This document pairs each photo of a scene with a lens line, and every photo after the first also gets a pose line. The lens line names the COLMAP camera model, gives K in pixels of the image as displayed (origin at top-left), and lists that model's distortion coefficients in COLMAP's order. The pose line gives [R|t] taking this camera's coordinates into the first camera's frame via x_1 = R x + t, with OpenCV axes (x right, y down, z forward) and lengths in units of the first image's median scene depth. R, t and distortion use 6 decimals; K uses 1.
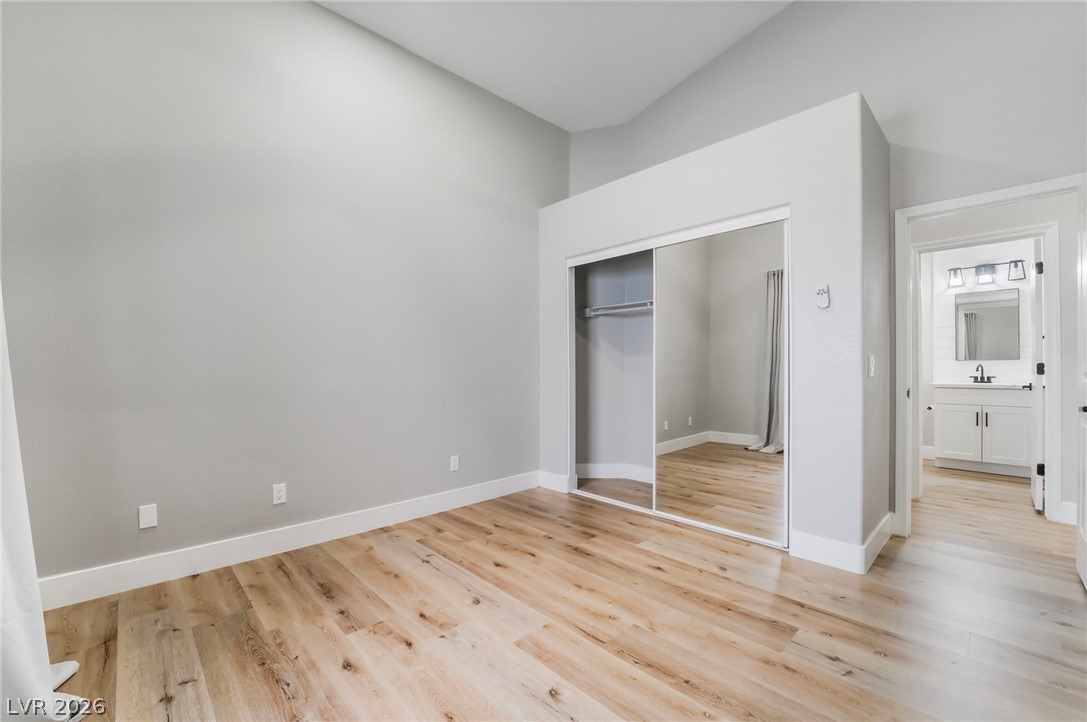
lens RADIAL K [[451.0, 0, 540.1], [0, 451.0, 365.2], [0, 0, 1]] dist [-0.024598, 0.003088]
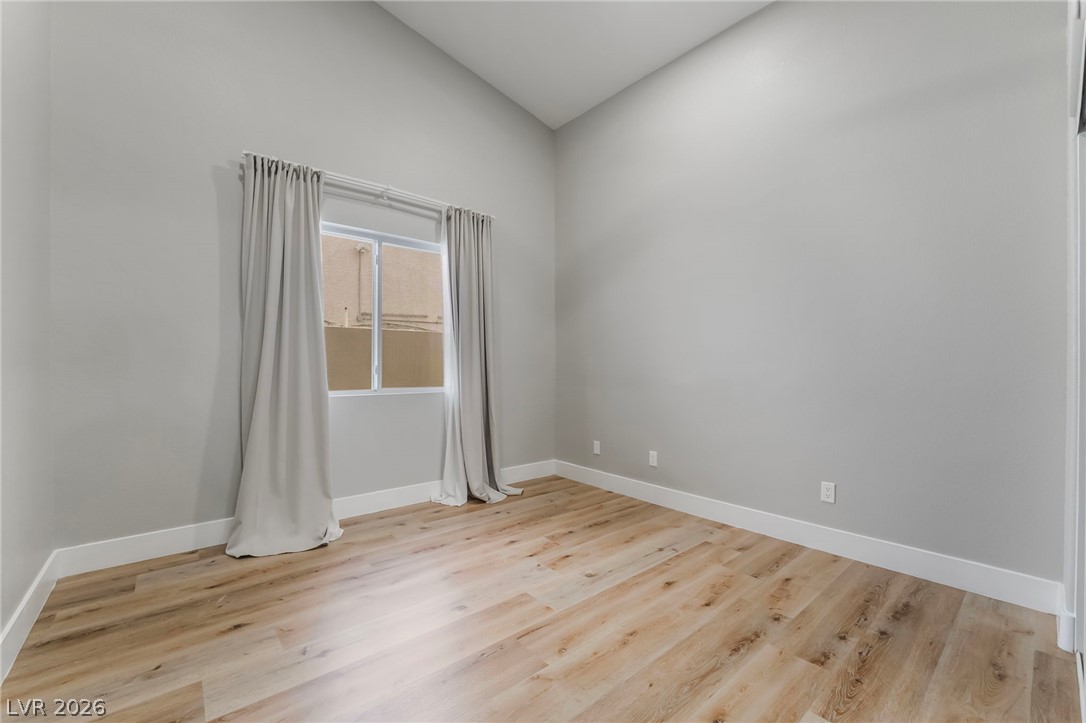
lens RADIAL K [[450.6, 0, 541.1], [0, 450.6, 360.5], [0, 0, 1]] dist [-0.024598, 0.003088]
pose [[-0.065064, -0.002961, -0.997877, 0.820967], [-0.002093, 0.999994, -0.002831, 0.002012], [0.997879, 0.001904, -0.065070, 0.806834]]
